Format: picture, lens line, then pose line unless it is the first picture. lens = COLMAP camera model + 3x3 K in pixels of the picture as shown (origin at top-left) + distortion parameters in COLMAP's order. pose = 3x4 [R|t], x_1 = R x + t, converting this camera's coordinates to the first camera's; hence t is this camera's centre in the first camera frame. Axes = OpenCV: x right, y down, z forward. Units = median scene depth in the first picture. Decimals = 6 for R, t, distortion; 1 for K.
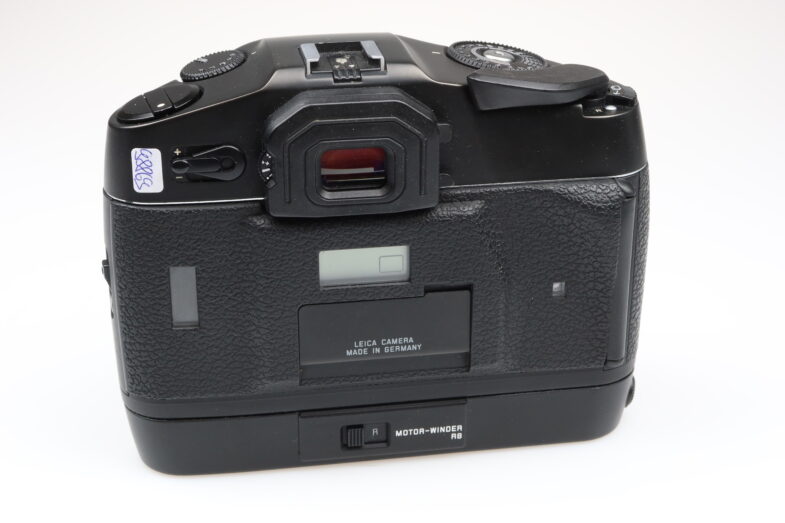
lens RADIAL K [[1388.5, 0, 392.5], [0, 1388.5, 261.5], [0, 0, 1]] dist [-0.022176, -0.017519]
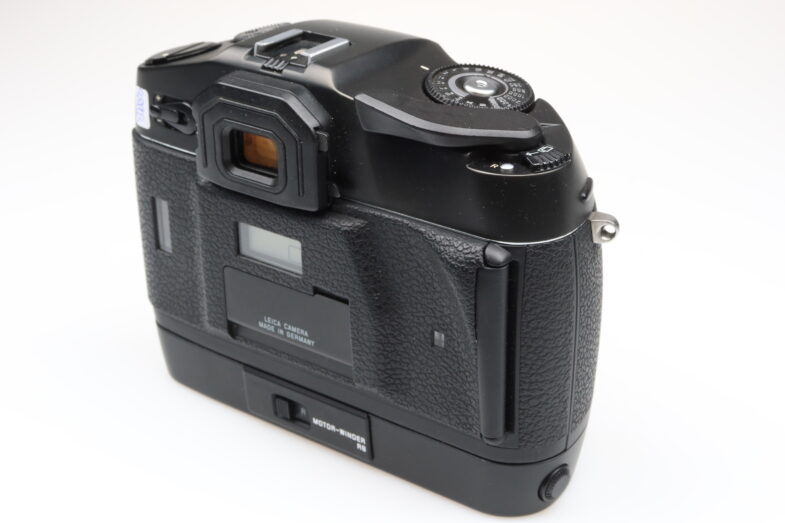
lens RADIAL K [[1388.5, 0, 392.5], [0, 1388.5, 261.5], [0, 0, 1]] dist [-0.022176, -0.017519]
pose [[0.699752, 0.309771, -0.643730, 0.702336], [-0.286116, 0.947193, 0.144786, -0.160658], [0.654587, 0.082868, 0.751431, 0.270311]]
